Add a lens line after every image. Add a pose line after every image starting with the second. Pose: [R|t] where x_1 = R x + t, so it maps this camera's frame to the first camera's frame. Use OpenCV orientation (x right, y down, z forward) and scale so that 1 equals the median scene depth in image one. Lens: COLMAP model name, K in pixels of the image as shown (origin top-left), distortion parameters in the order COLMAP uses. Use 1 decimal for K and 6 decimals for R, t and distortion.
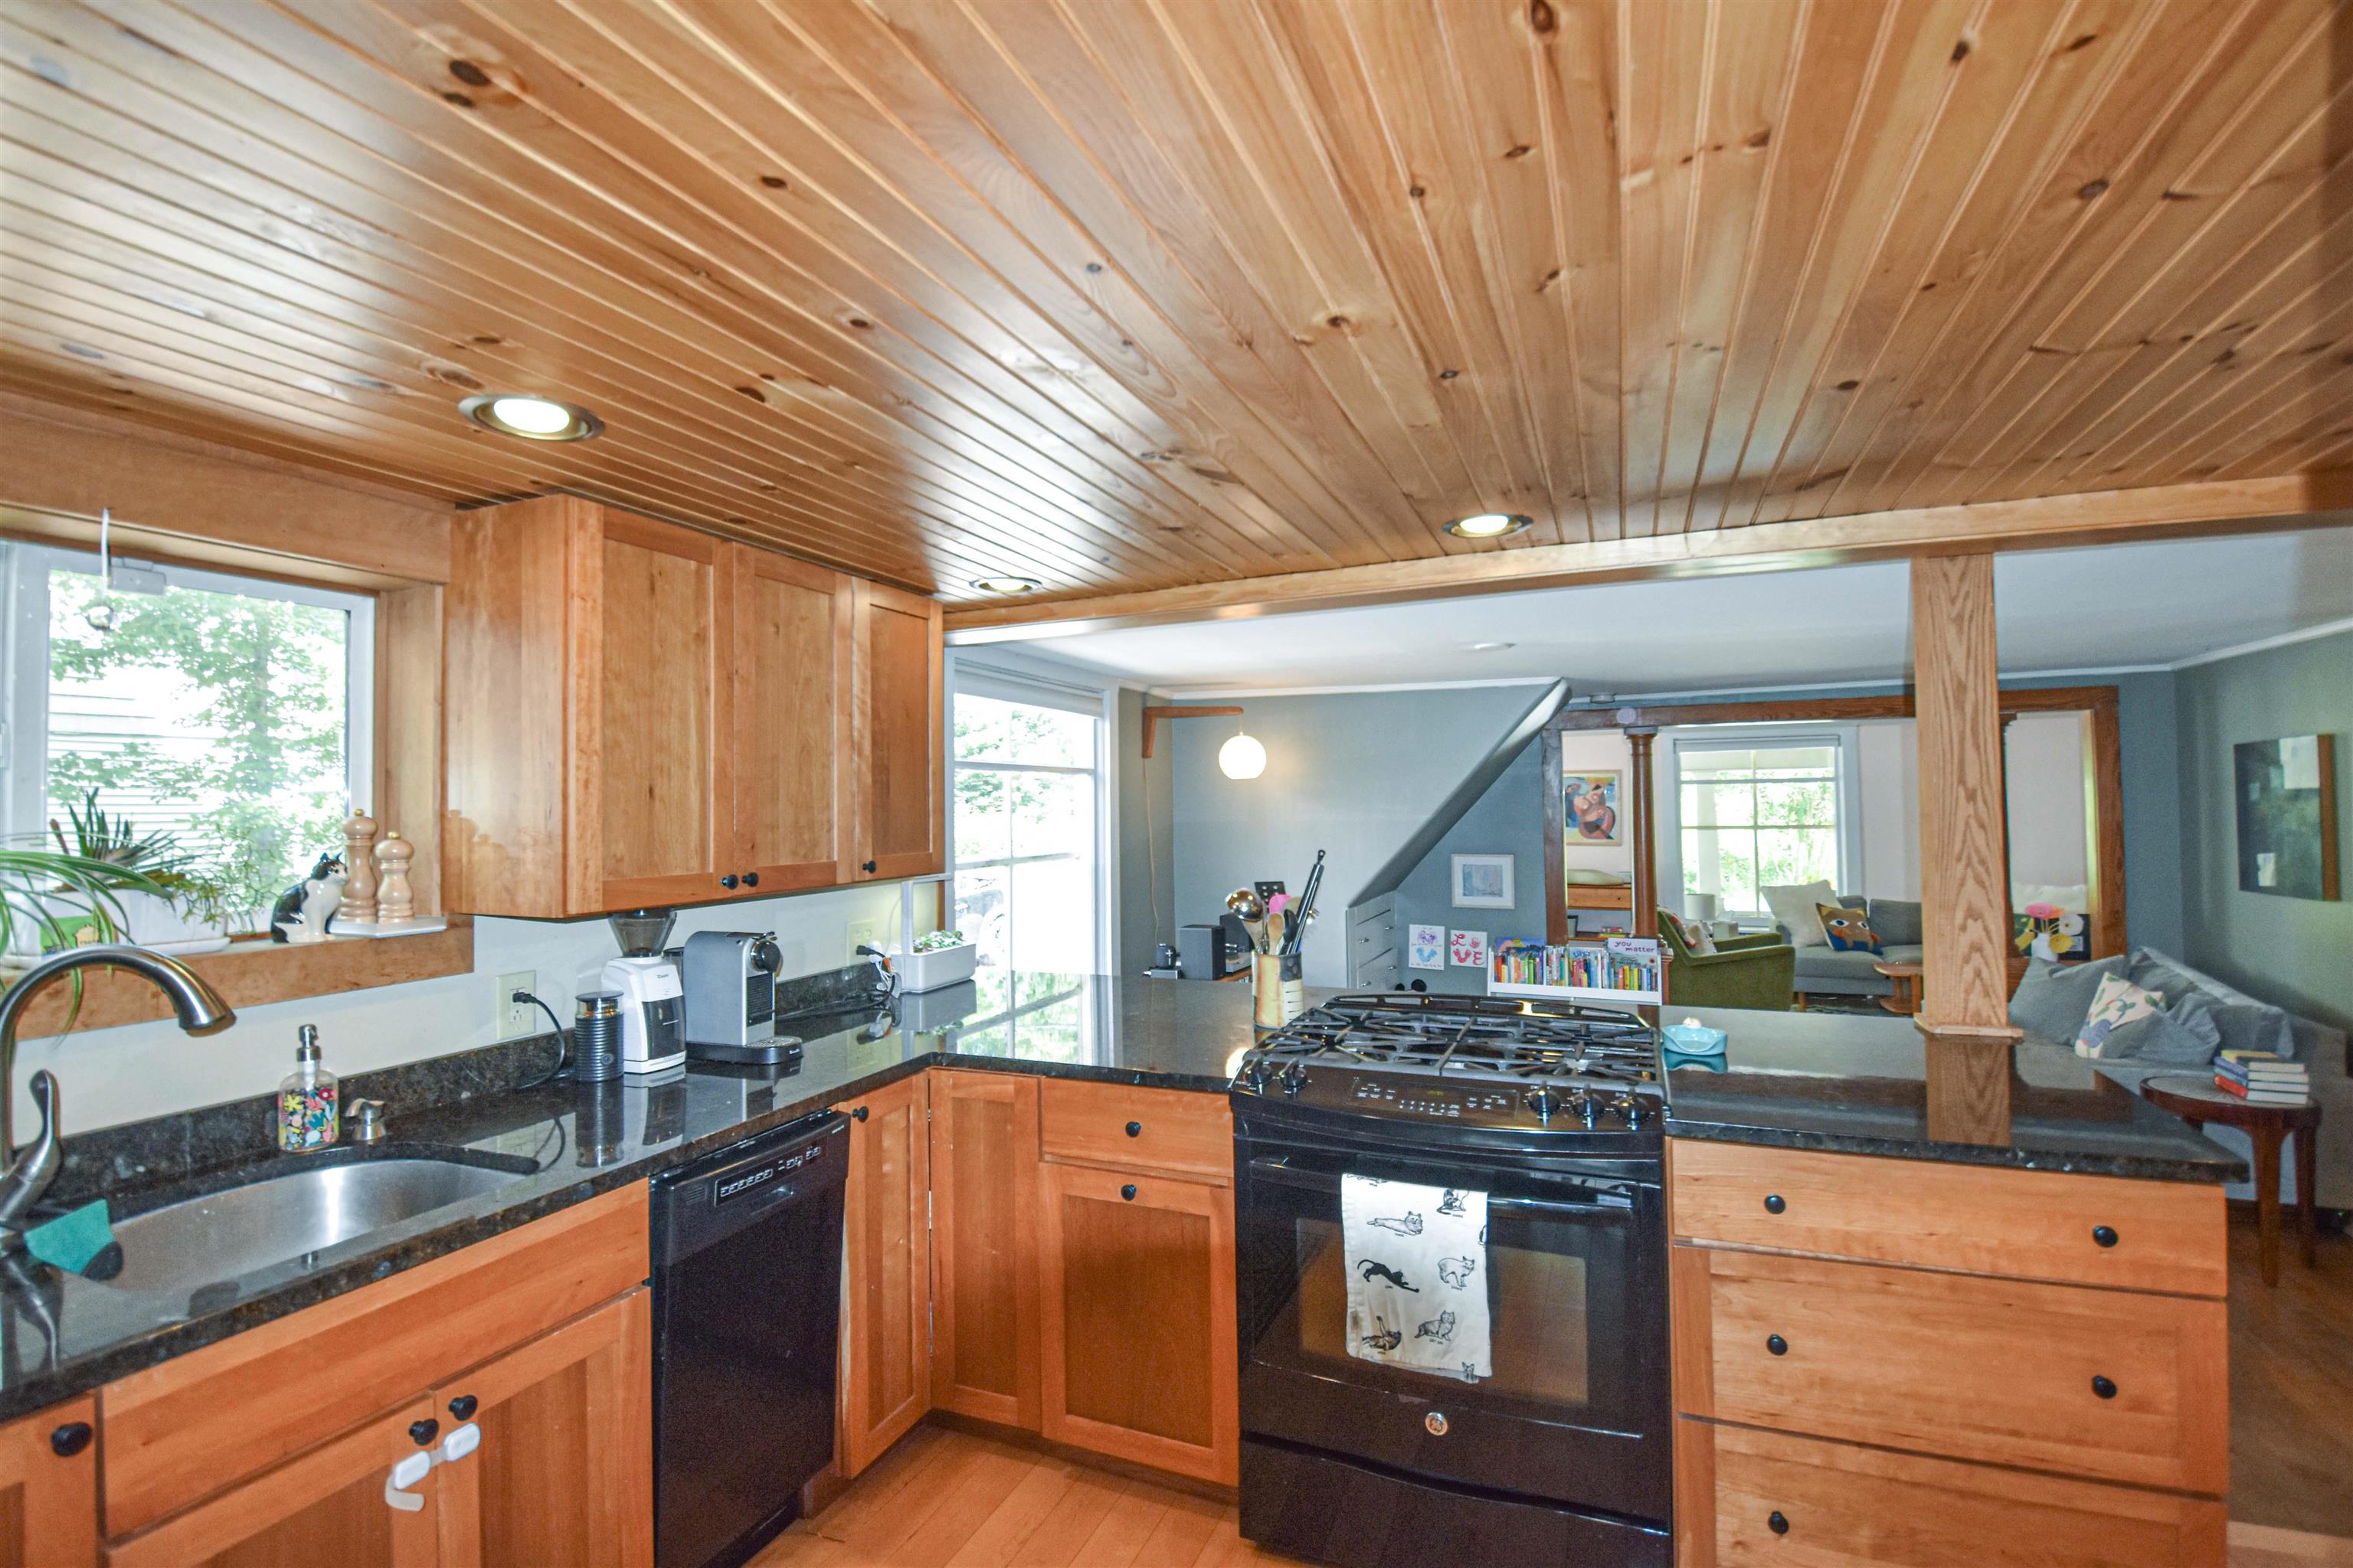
lens RADIAL K [[1108.4, 0, 1088.7], [0, 1108.4, 771.3], [0, 0, 1]] dist [0.000442, -0.015873]
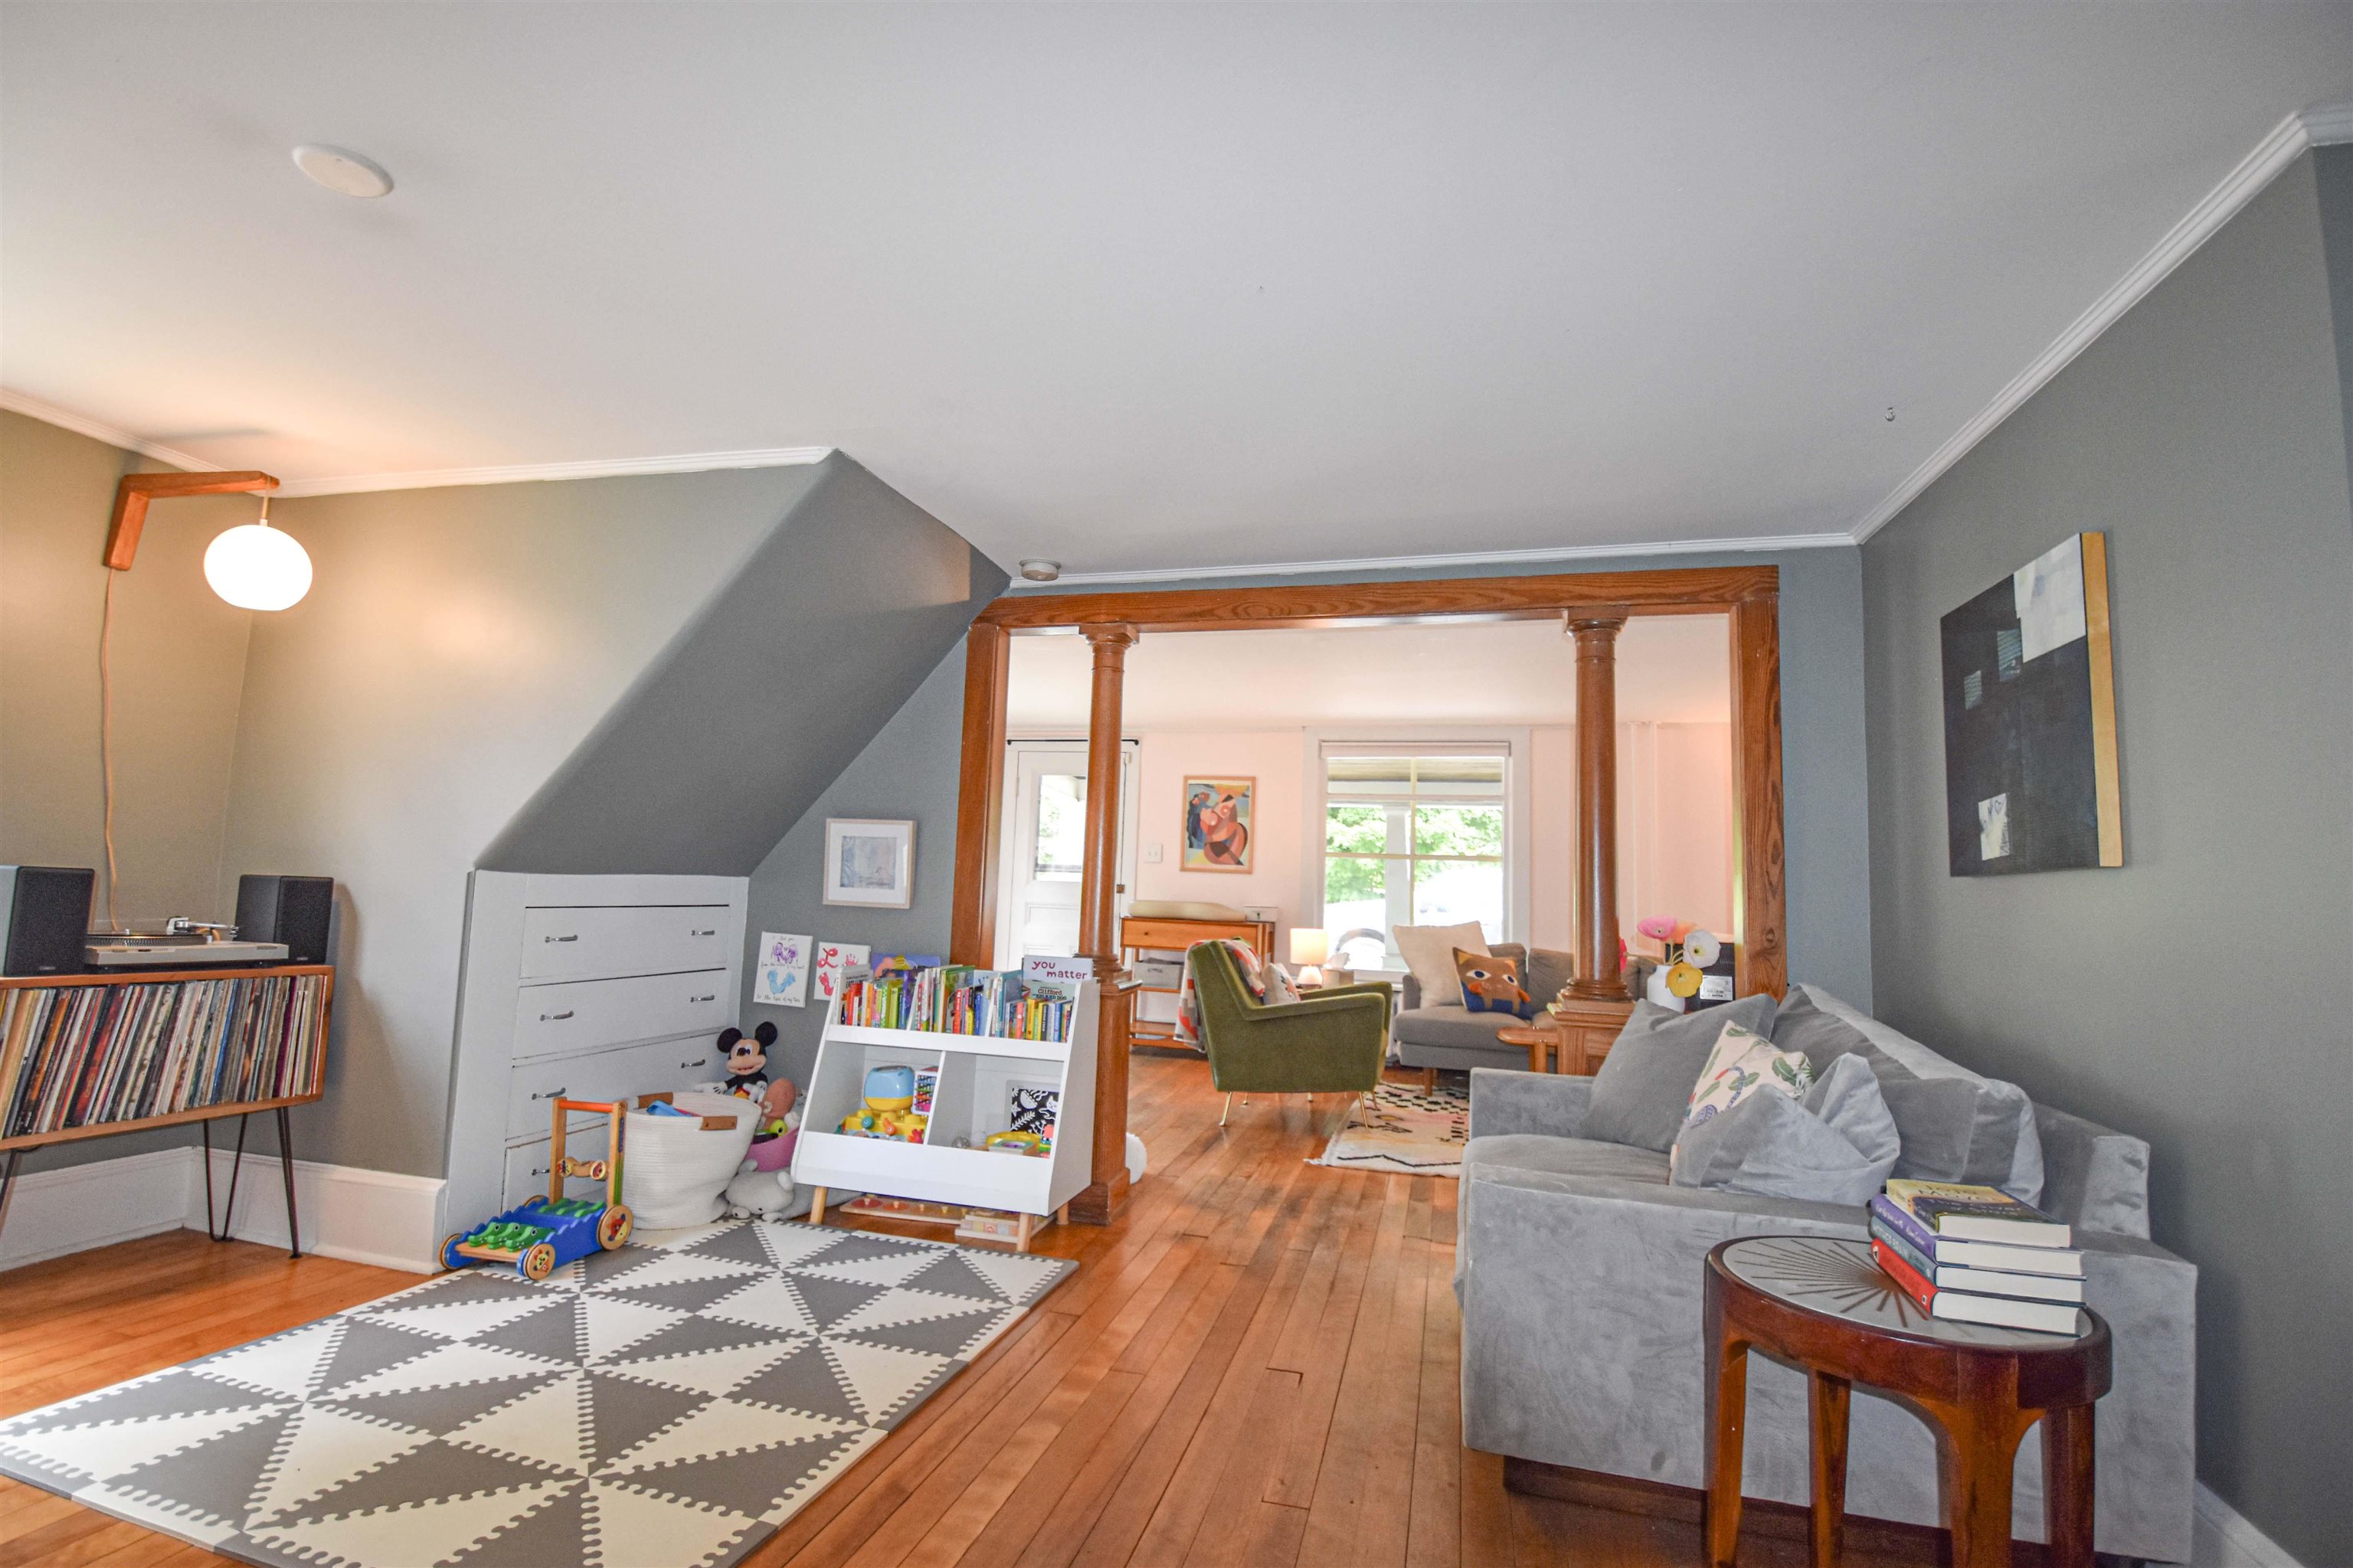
lens RADIAL K [[1056.8, 0, 1163.5], [0, 1056.8, 788.9], [0, 0, 1]] dist [0.033443, -0.043080]
pose [[0.987985, 0.063486, 0.140907, 0.538658], [-0.052931, 0.995591, -0.077435, 0.117976], [-0.145202, 0.069046, 0.986990, 0.480549]]
